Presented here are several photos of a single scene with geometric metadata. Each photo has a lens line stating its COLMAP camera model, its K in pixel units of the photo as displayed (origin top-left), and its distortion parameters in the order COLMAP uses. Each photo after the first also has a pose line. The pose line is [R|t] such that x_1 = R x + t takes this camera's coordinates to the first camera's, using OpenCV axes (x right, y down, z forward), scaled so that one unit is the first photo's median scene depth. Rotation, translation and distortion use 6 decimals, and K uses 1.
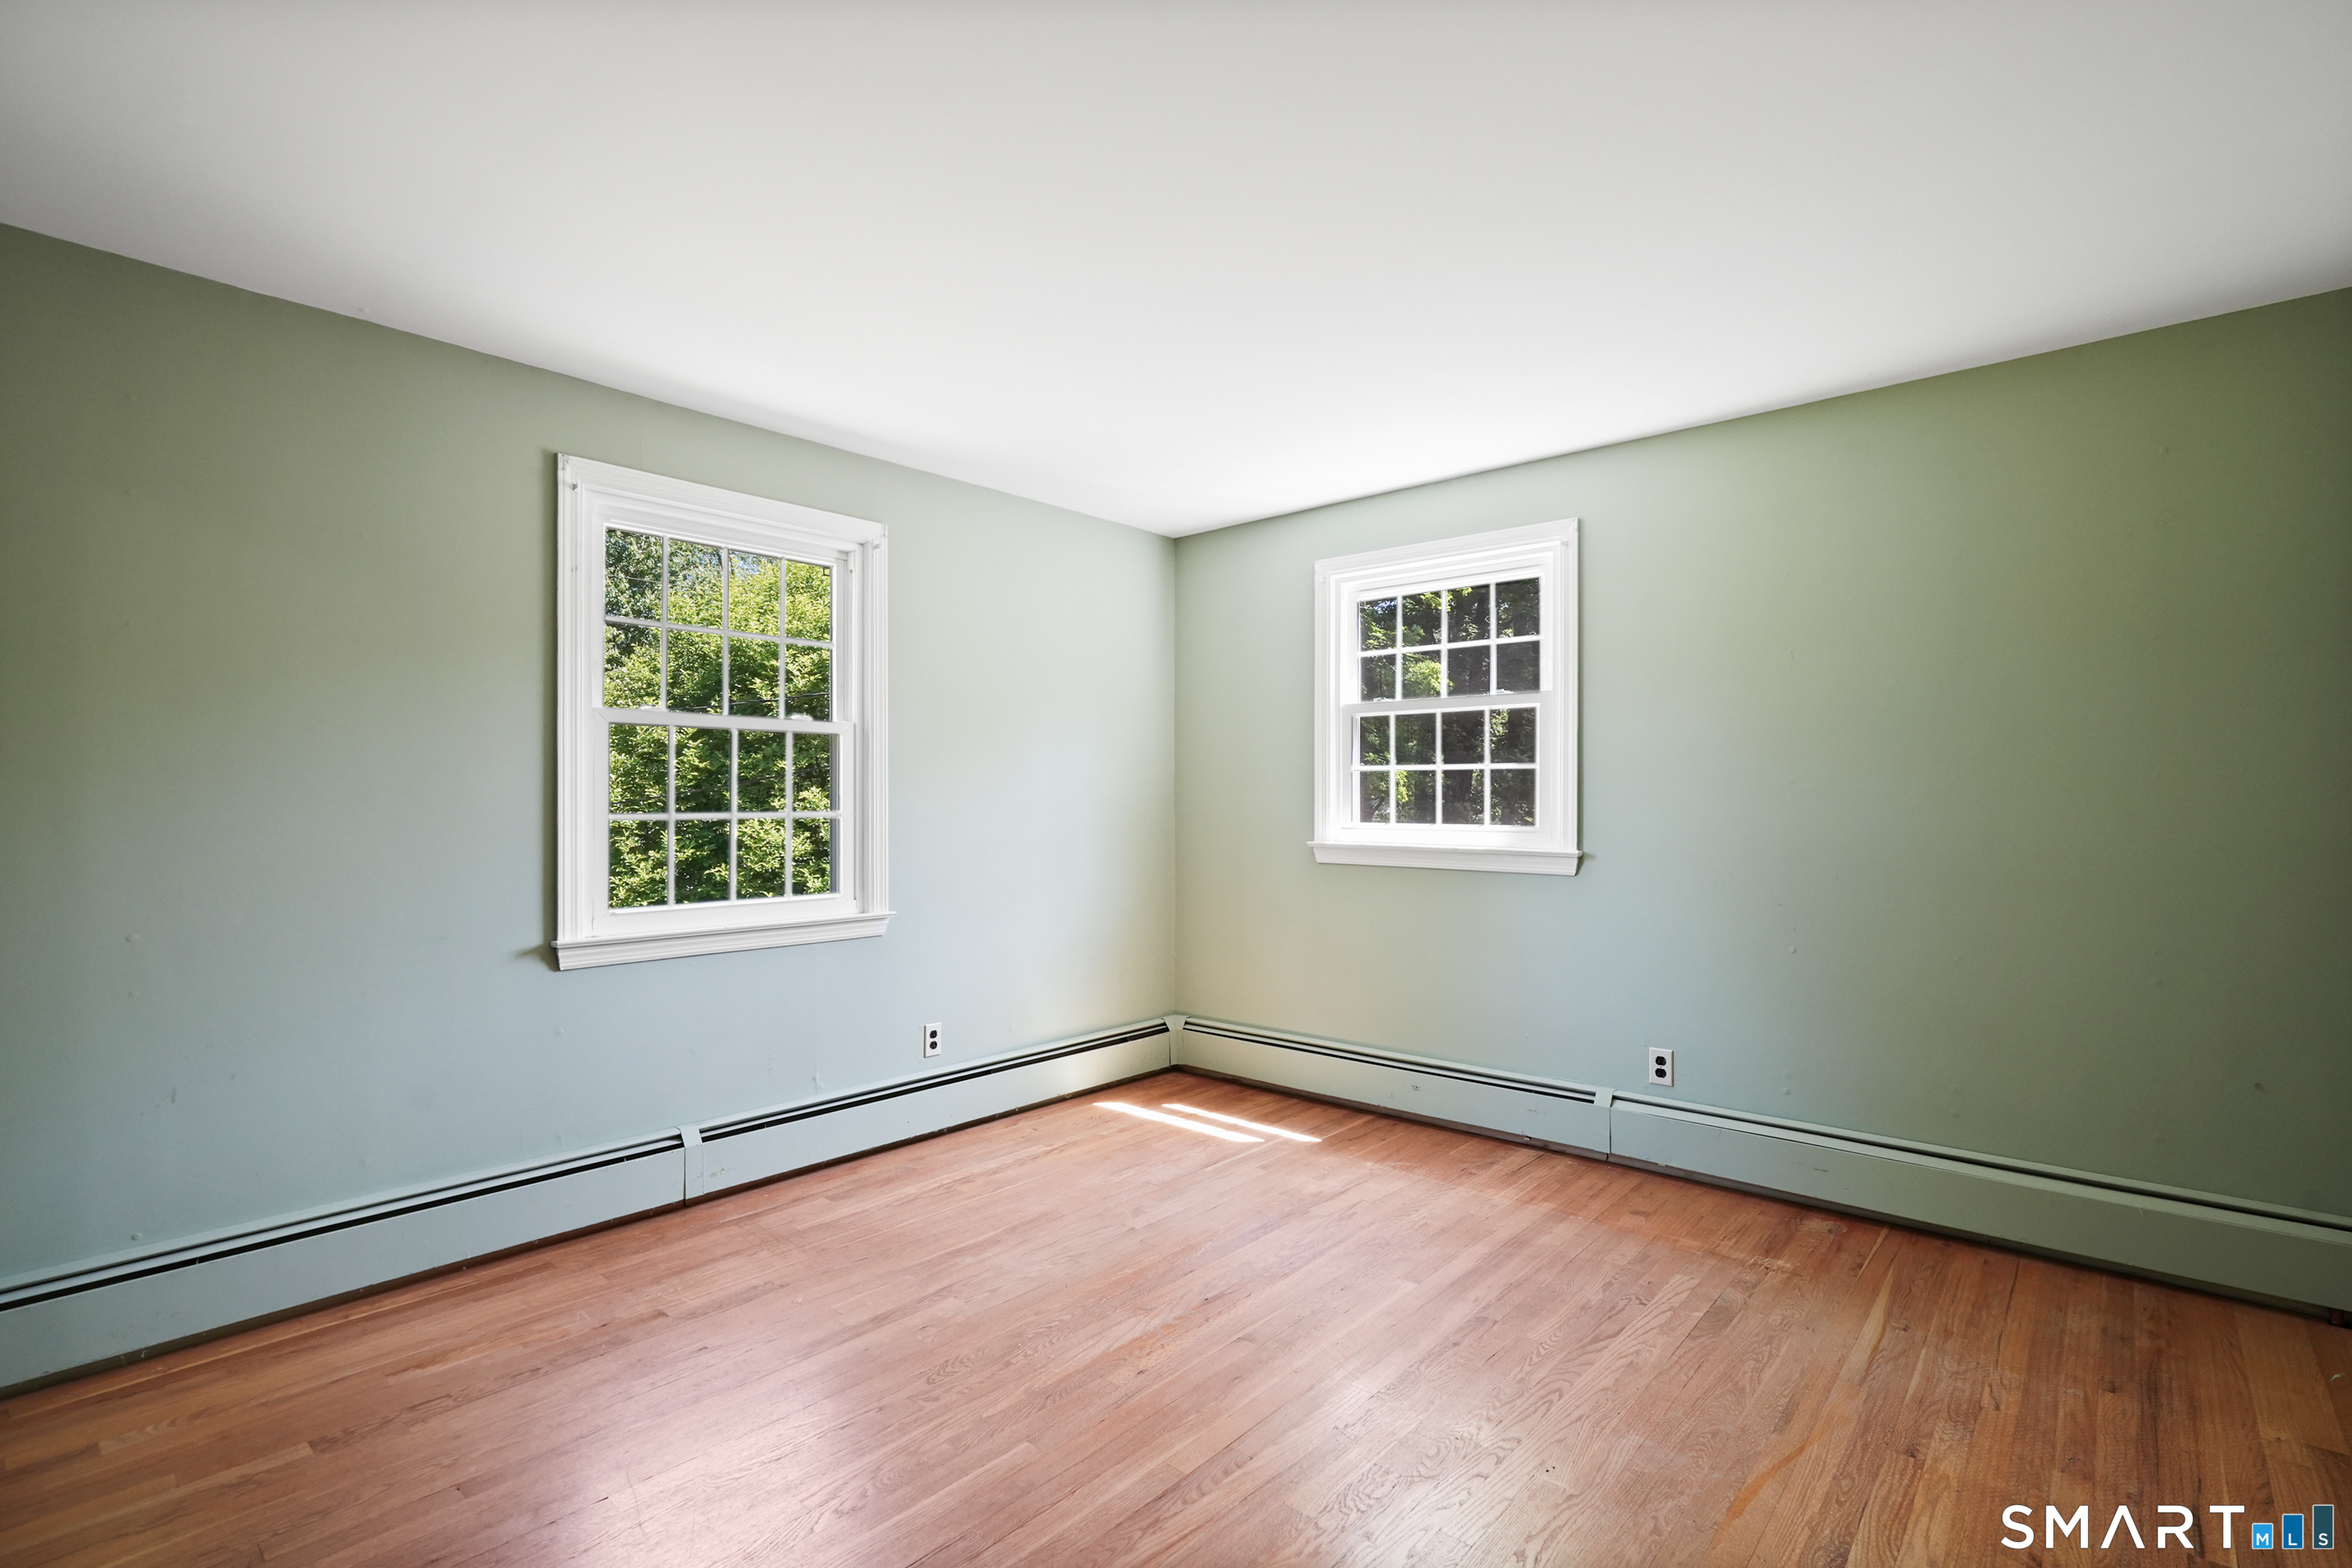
lens RADIAL K [[1096.3, 0, 1176.0], [0, 1096.3, 784.0], [0, 0, 1]] dist [-0.008878, 0.002071]
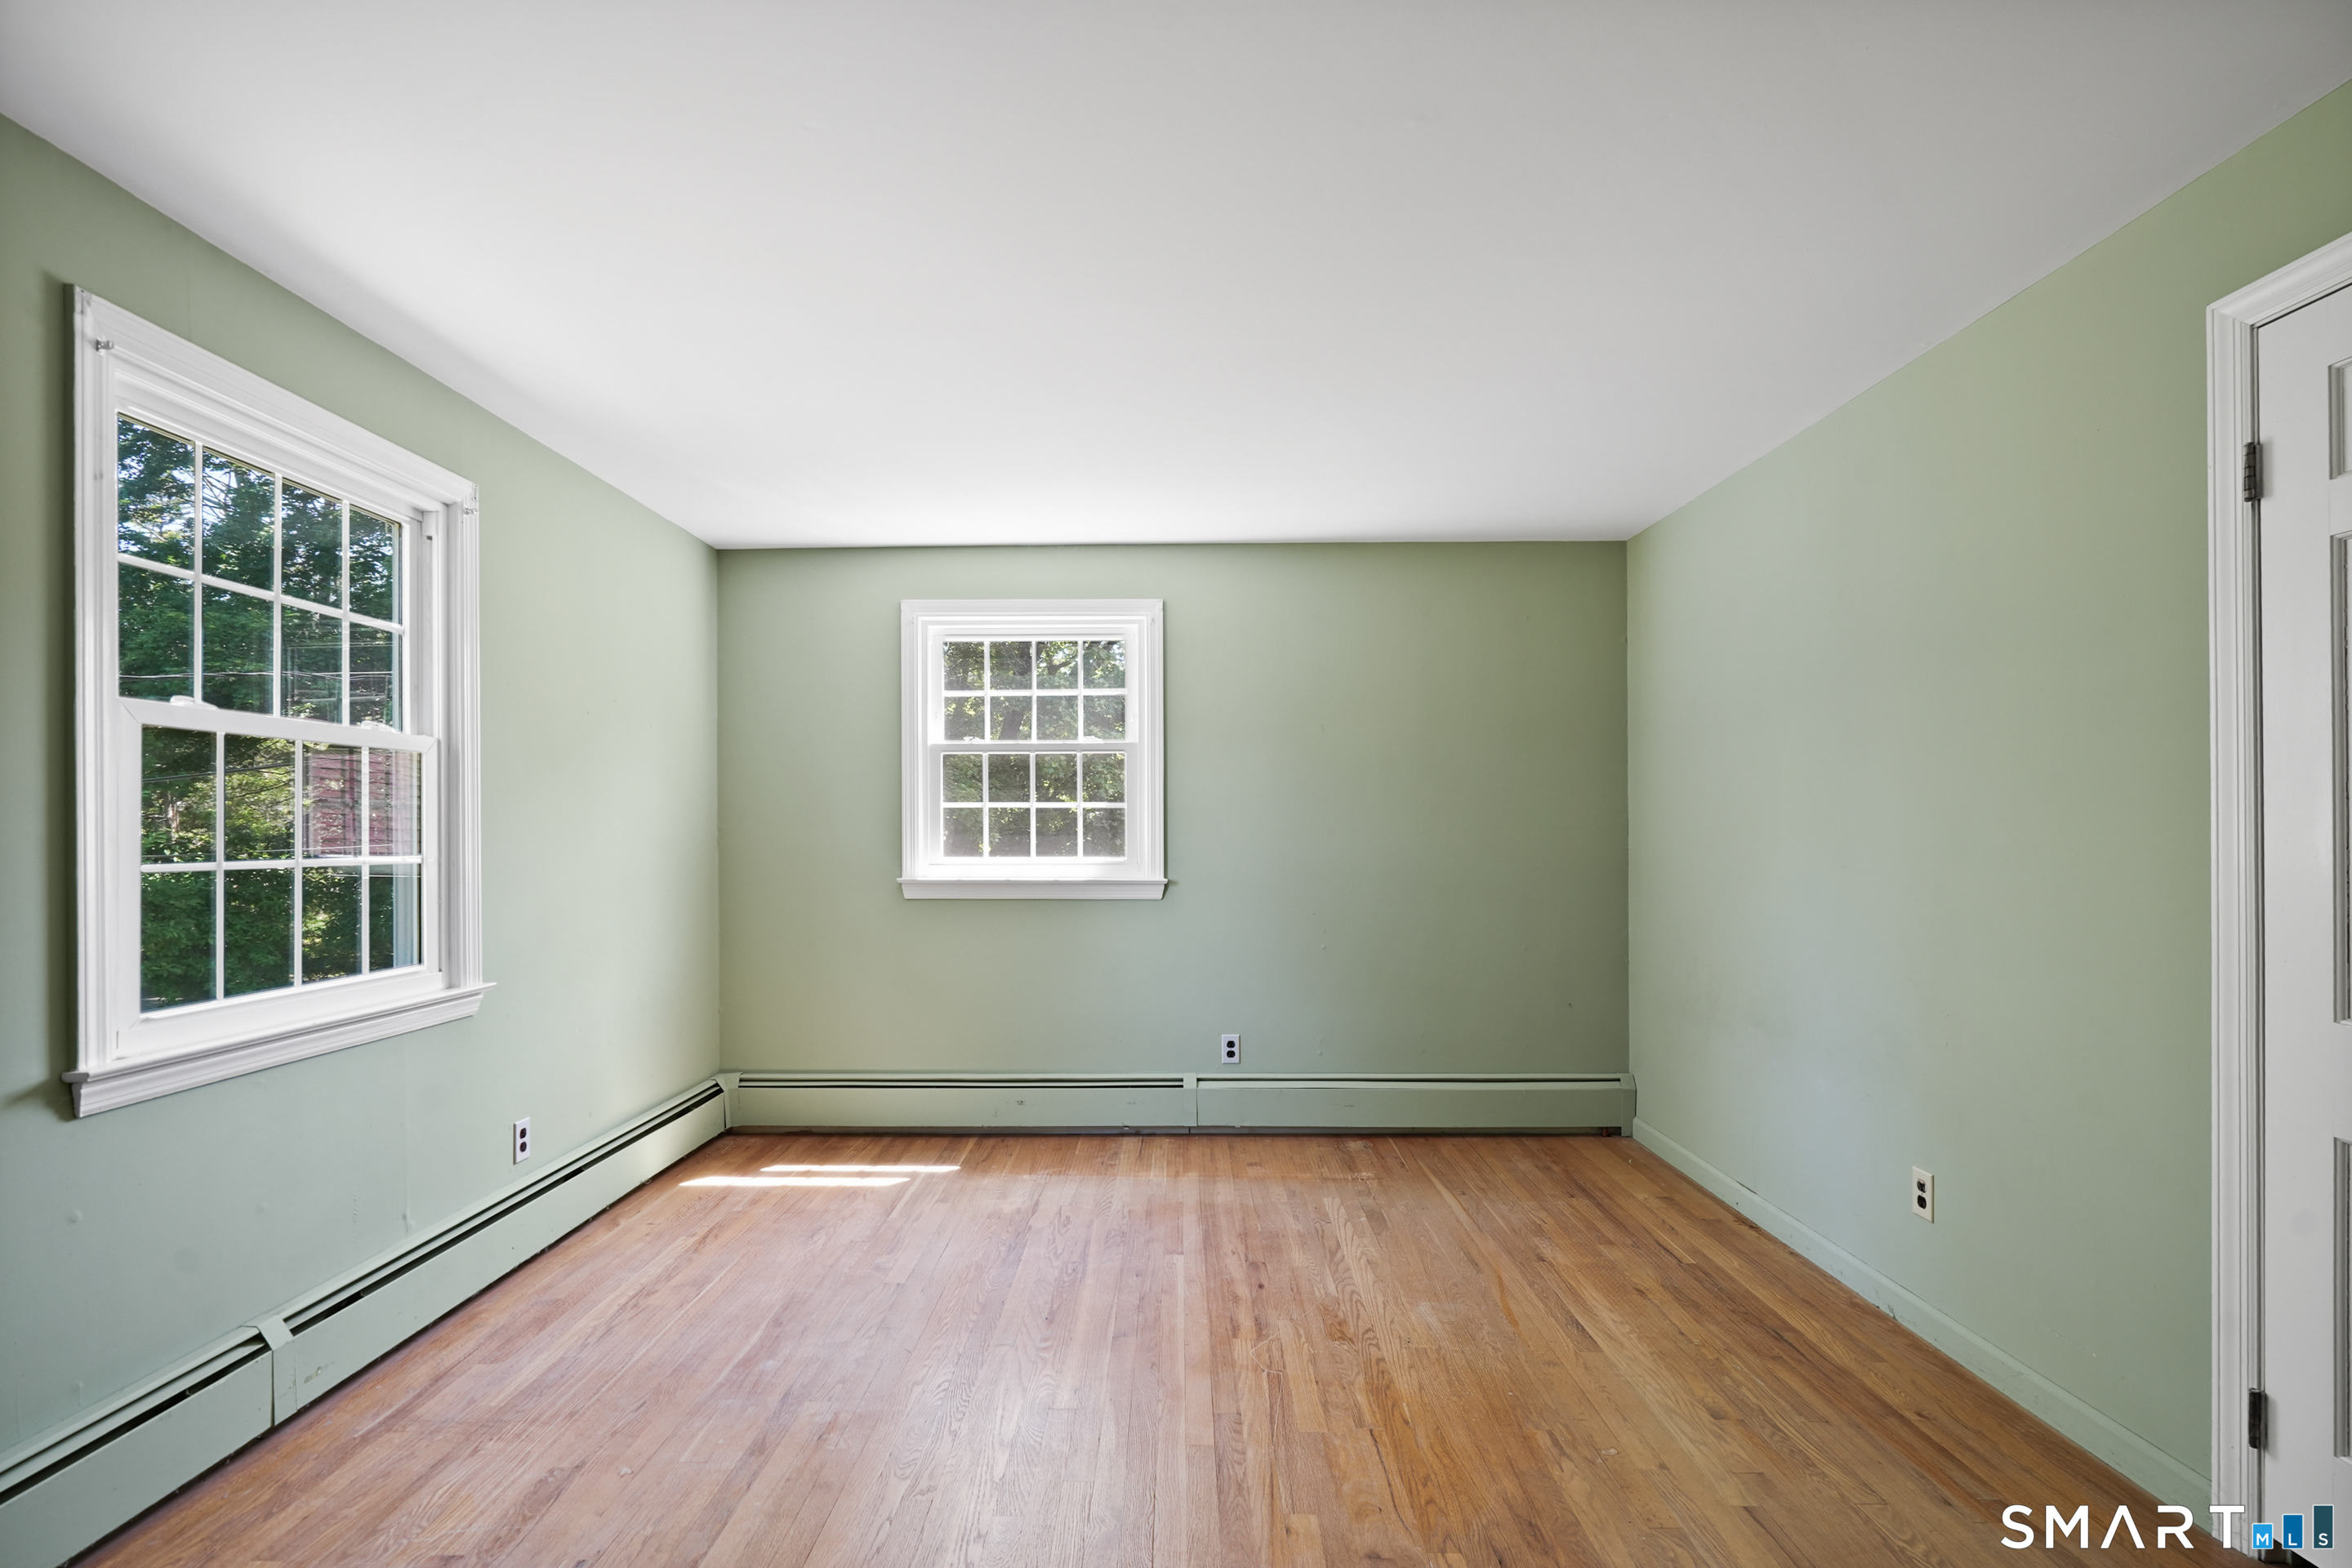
lens RADIAL K [[1087.3, 0, 1147.8], [0, 1087.3, 808.0], [0, 0, 1]] dist [-0.023319, 0.009158]
pose [[0.753857, 0.012783, 0.656914, -0.429531], [-0.006998, 0.999910, -0.011426, -0.002204], [-0.657001, 0.004016, 0.753879, 0.119102]]
